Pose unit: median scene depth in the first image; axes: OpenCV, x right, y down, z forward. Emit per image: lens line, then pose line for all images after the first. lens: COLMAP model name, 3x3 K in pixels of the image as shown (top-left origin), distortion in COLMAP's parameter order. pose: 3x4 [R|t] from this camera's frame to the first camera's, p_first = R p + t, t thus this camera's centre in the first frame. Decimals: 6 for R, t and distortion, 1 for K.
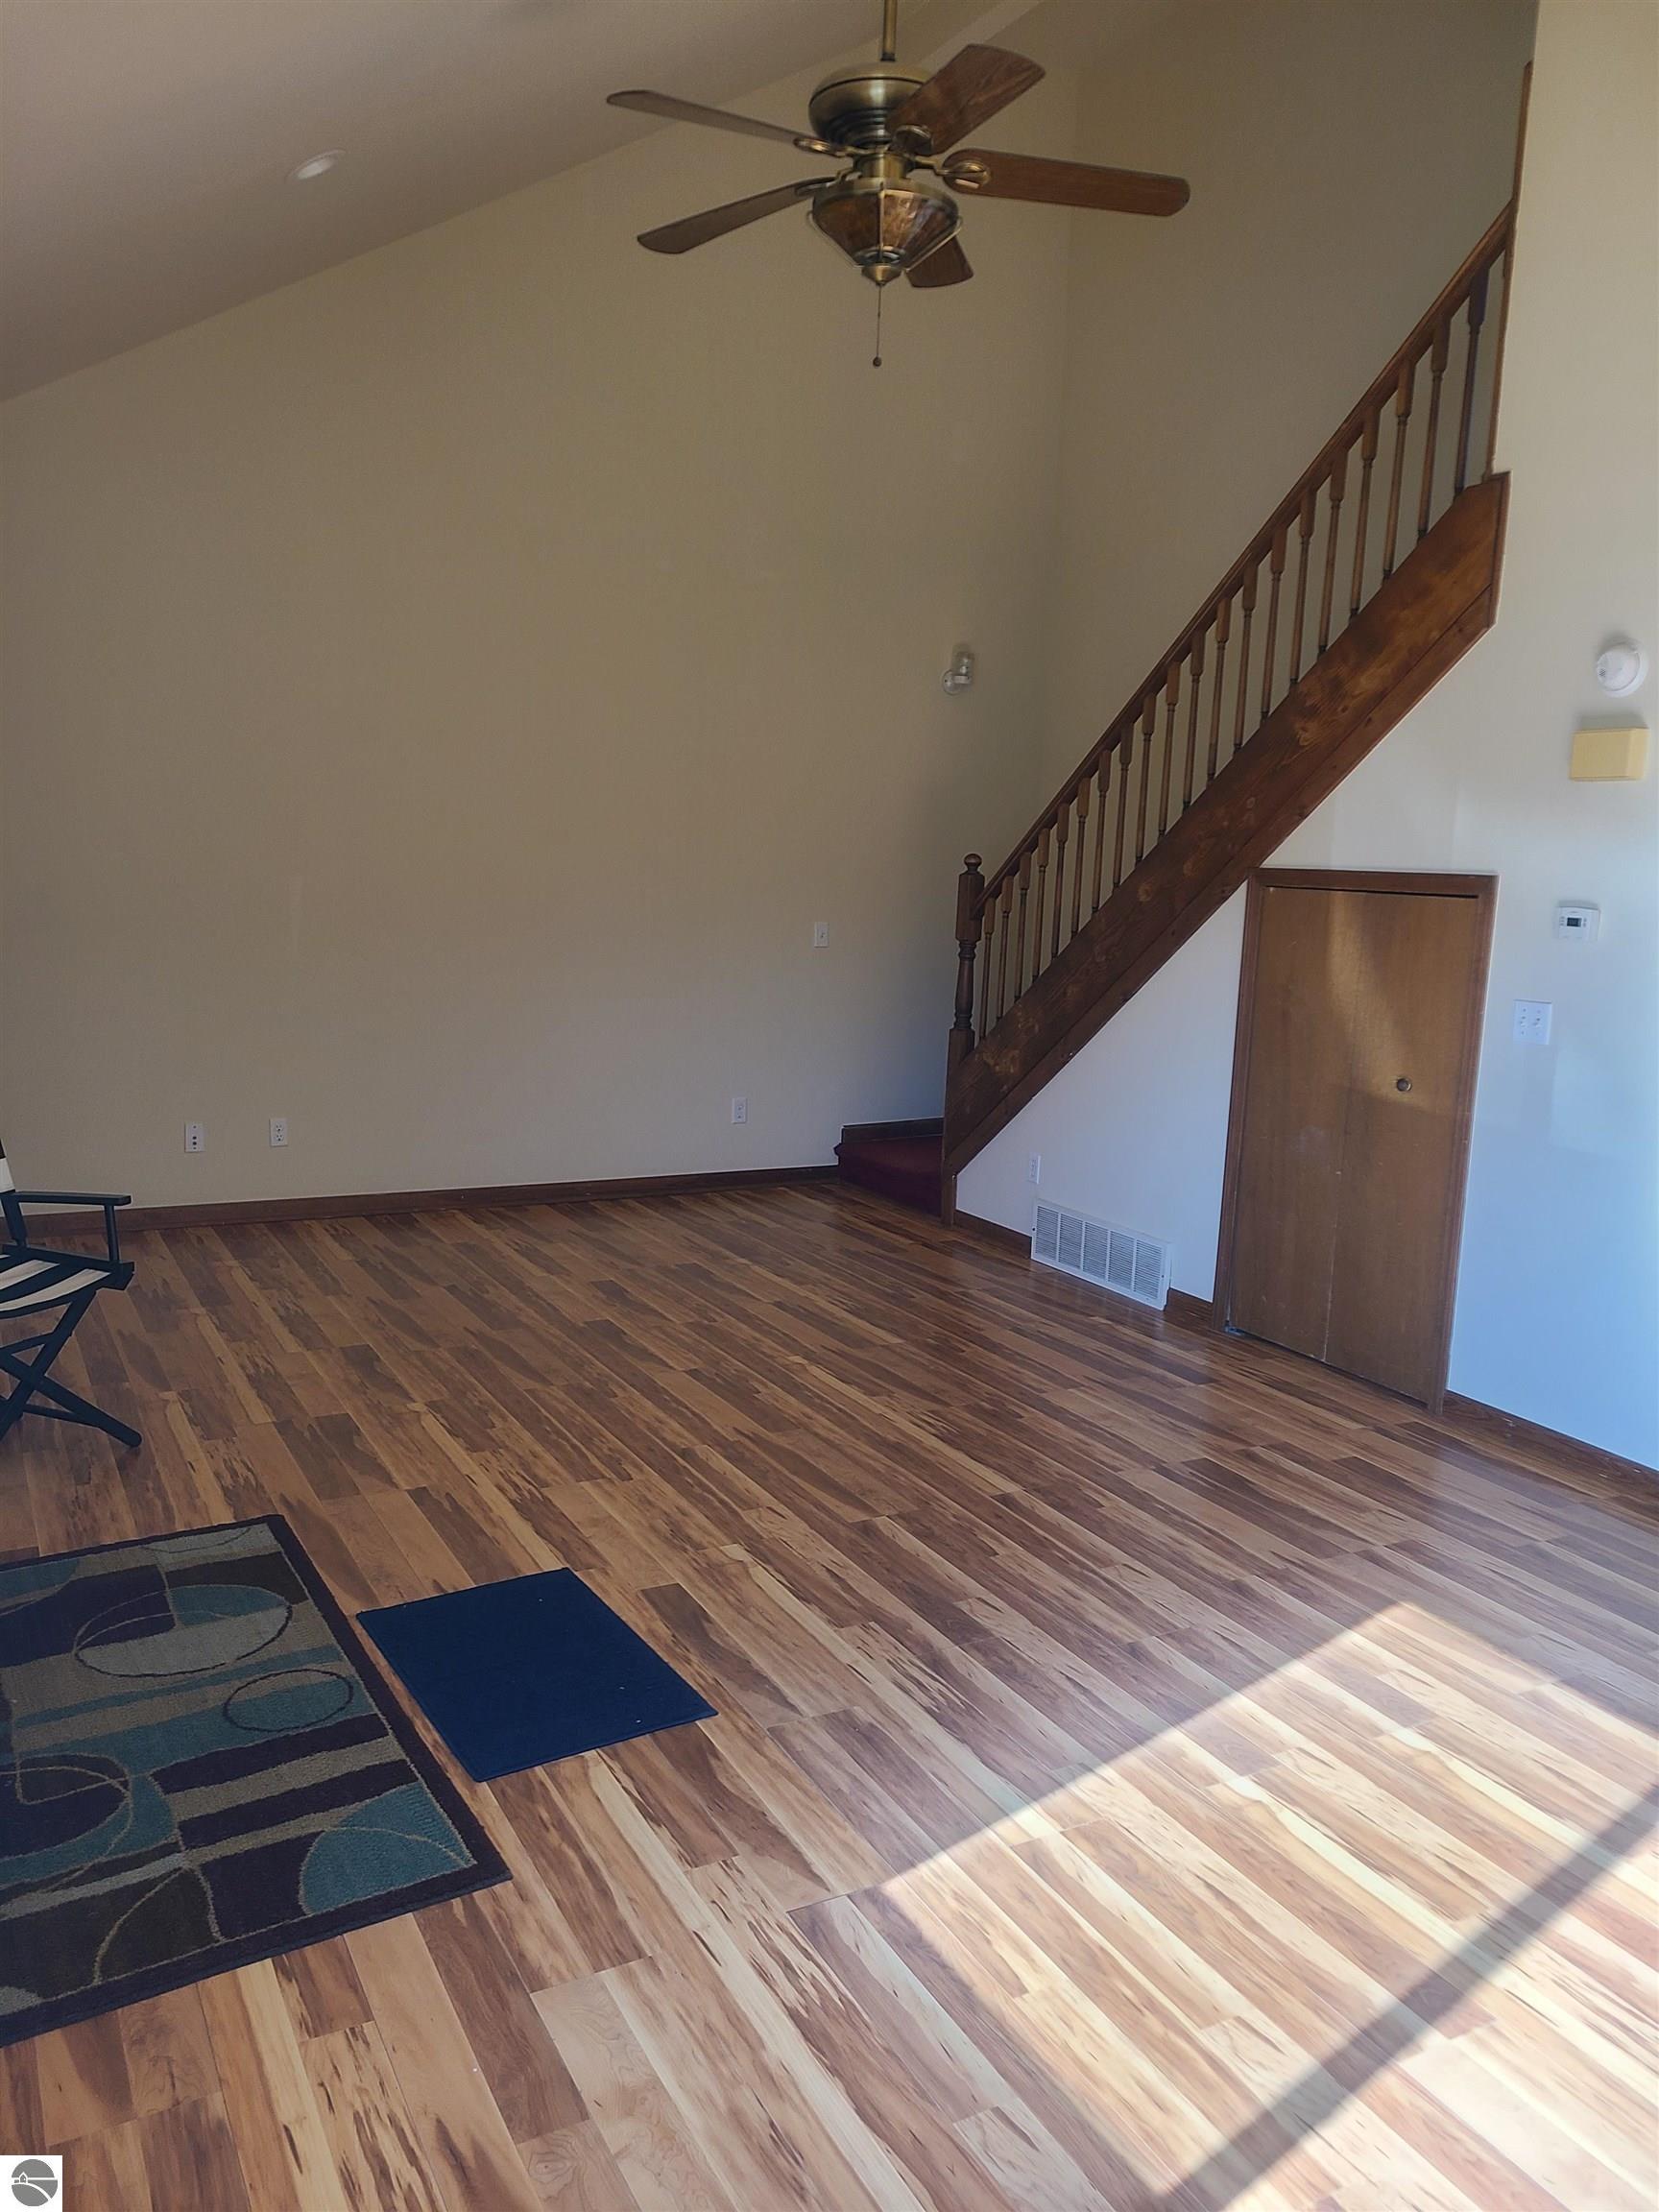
lens RADIAL K [[1630.6, 0, 852.9], [0, 1630.6, 1106.8], [0, 0, 1]] dist [0.054738, -0.029597]
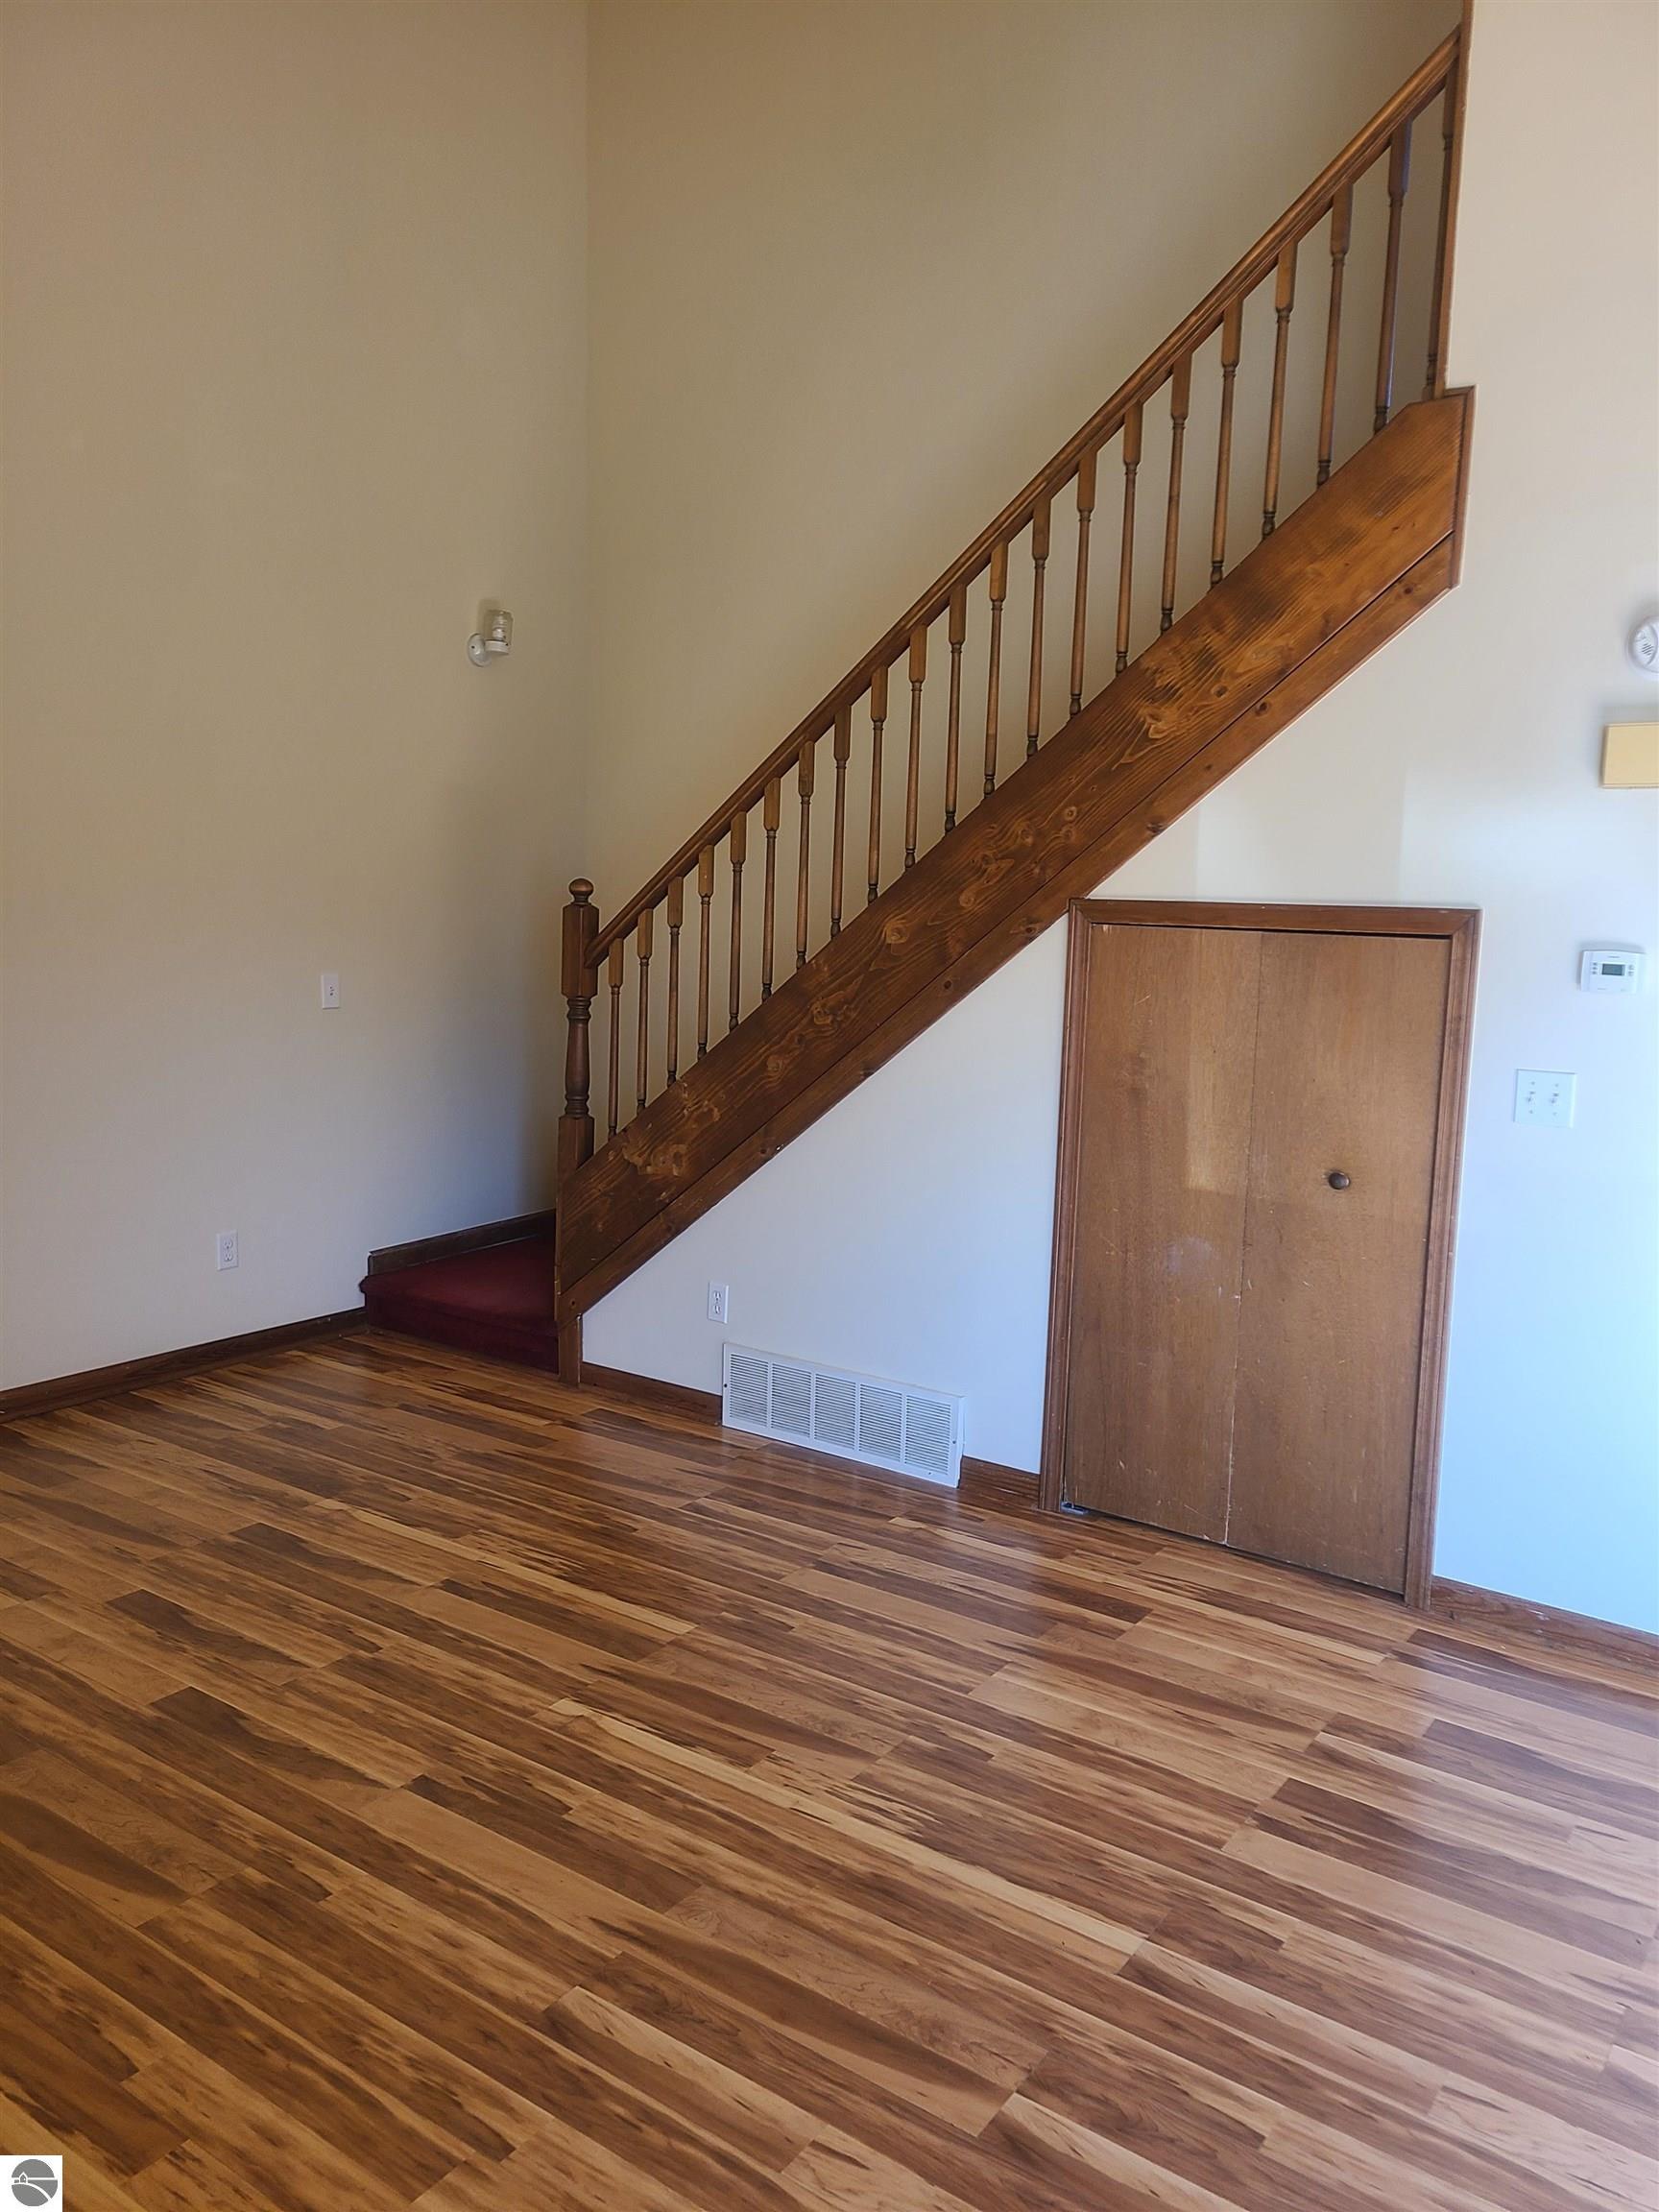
lens RADIAL K [[1630.6, 0, 839.1], [0, 1630.6, 1084.9], [0, 0, 1]] dist [0.054738, -0.029597]
pose [[0.901965, -0.063160, 0.427165, -0.210678], [0.071369, 0.997445, -0.003215, -0.076422], [-0.425871, 0.033386, 0.904168, 0.427367]]
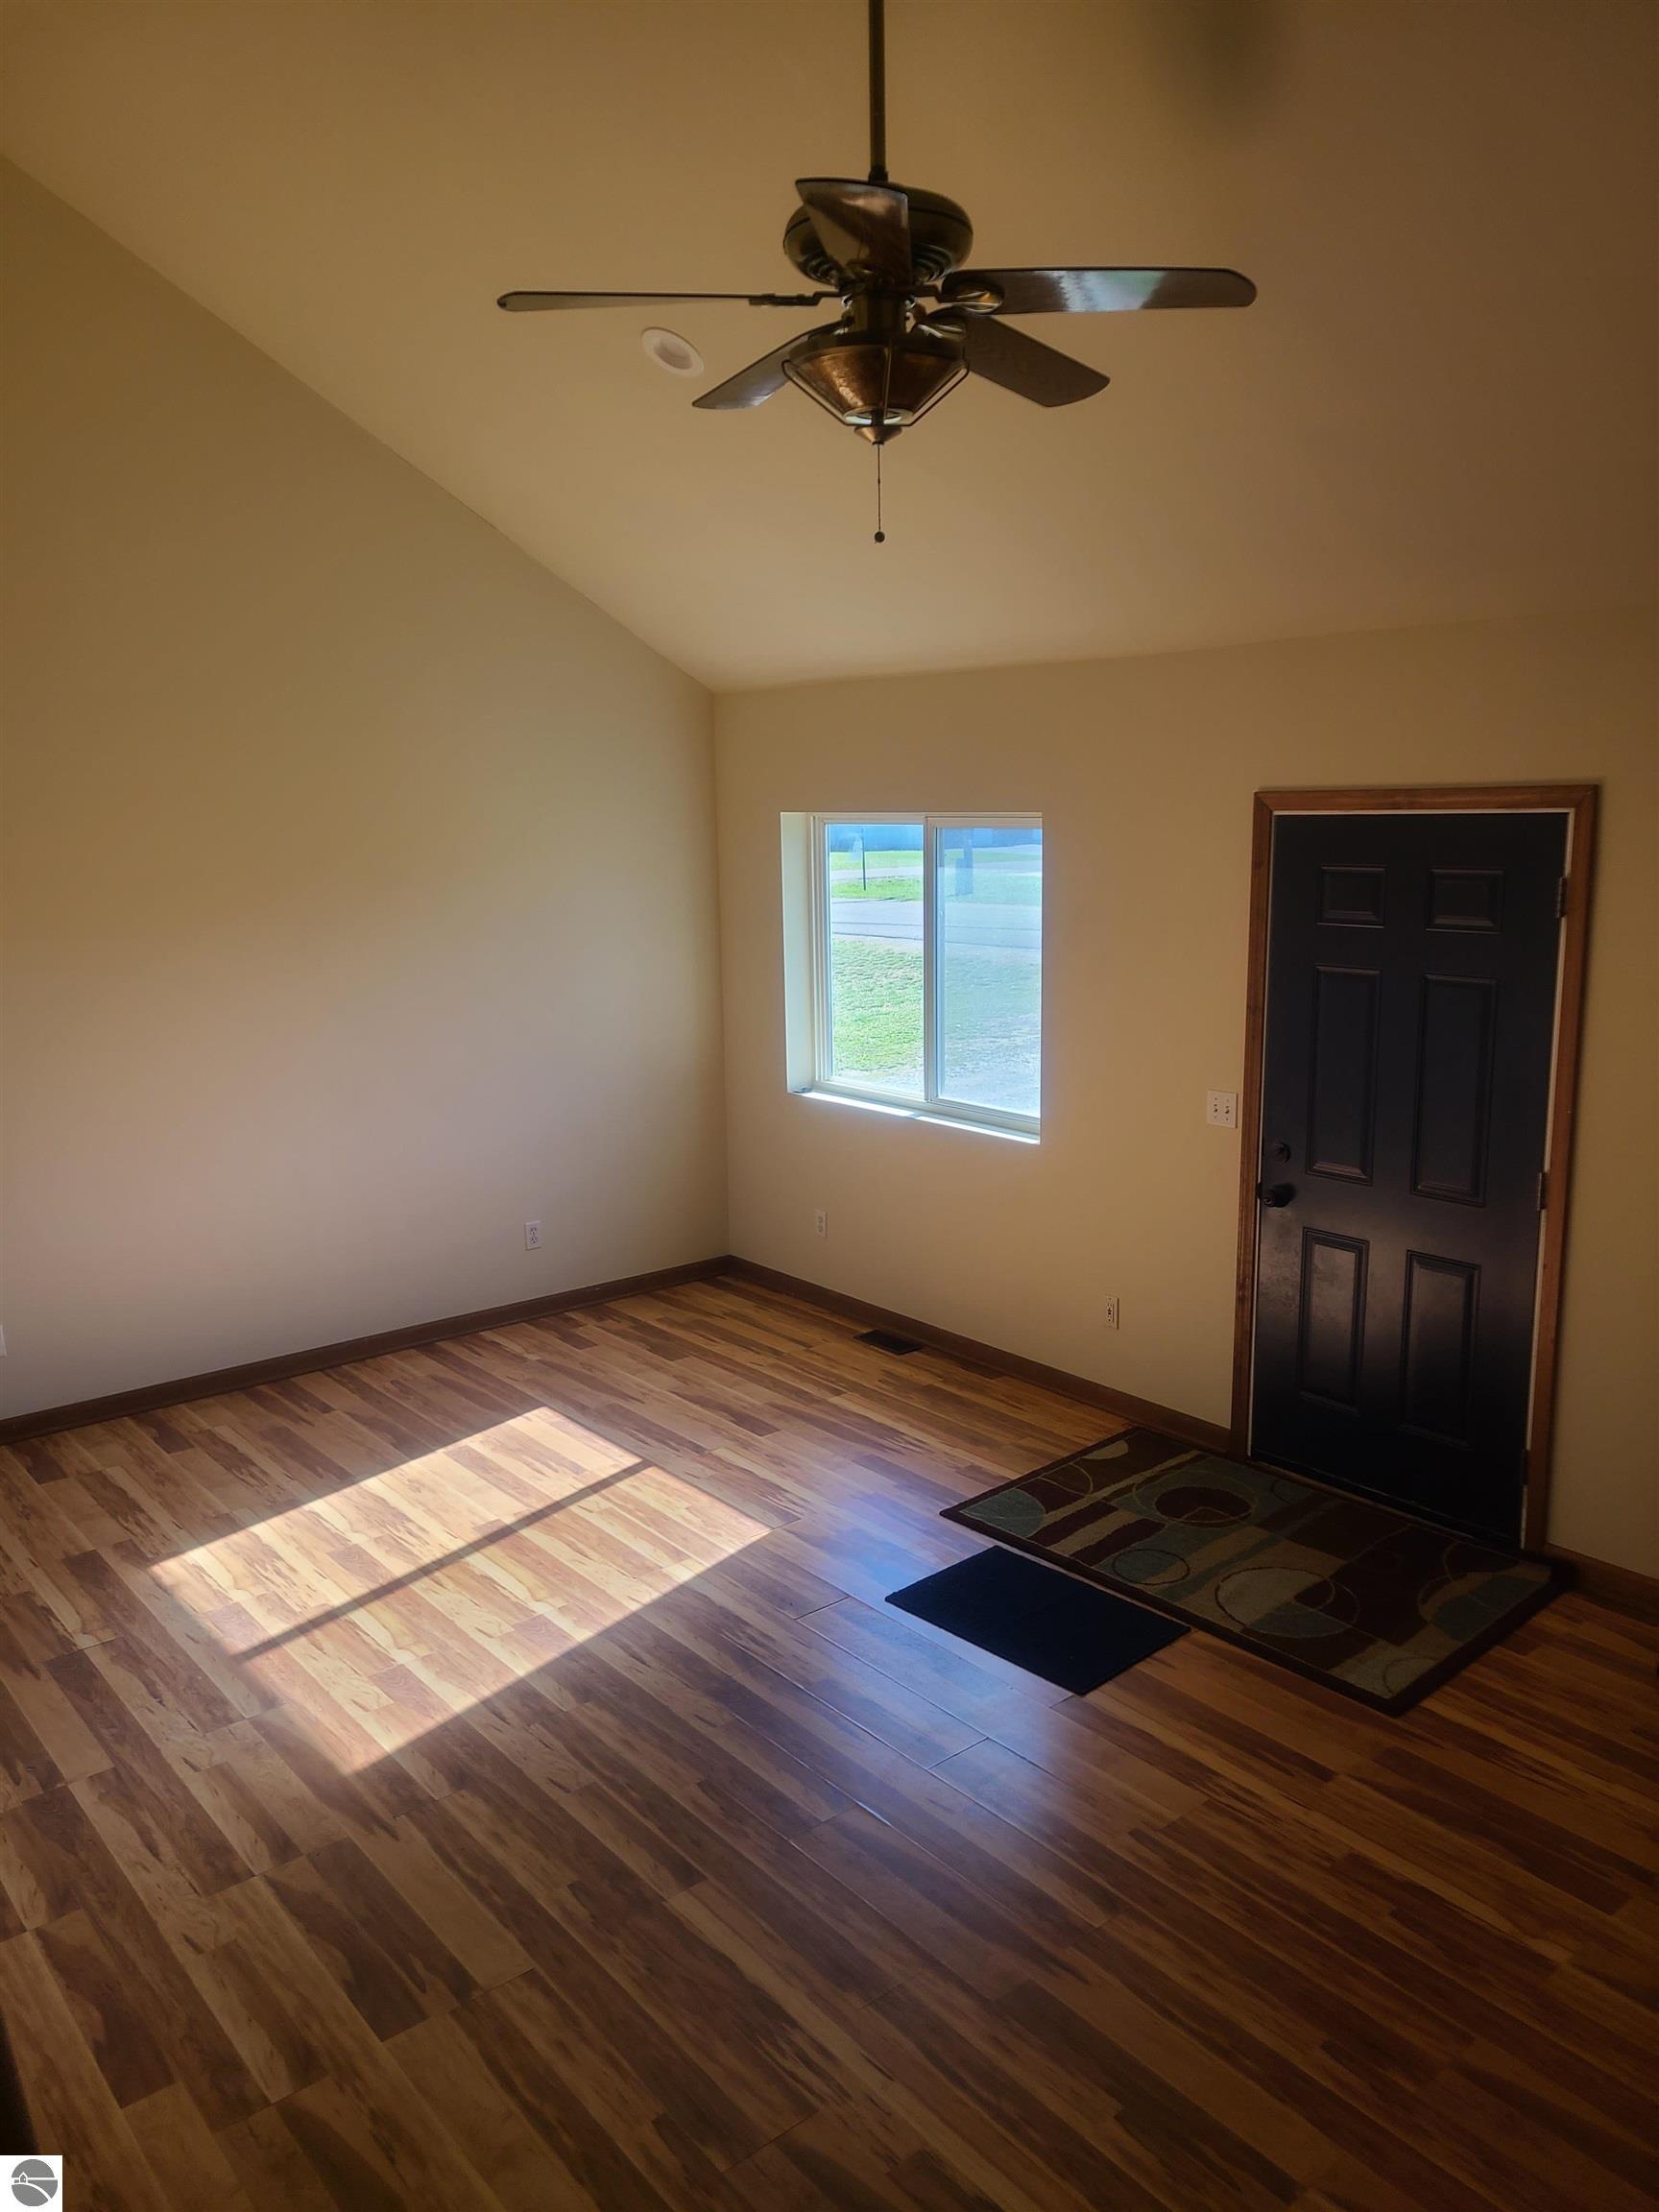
lens RADIAL K [[1630.6, 0, 855.8], [0, 1630.6, 1083.8], [0, 0, 1]] dist [0.054738, -0.029597]
pose [[-0.982982, 0.003298, -0.183674, 0.139943], [-0.054627, 0.949363, 0.309395, -0.348075], [0.175394, 0.314164, -0.933026, 1.443449]]
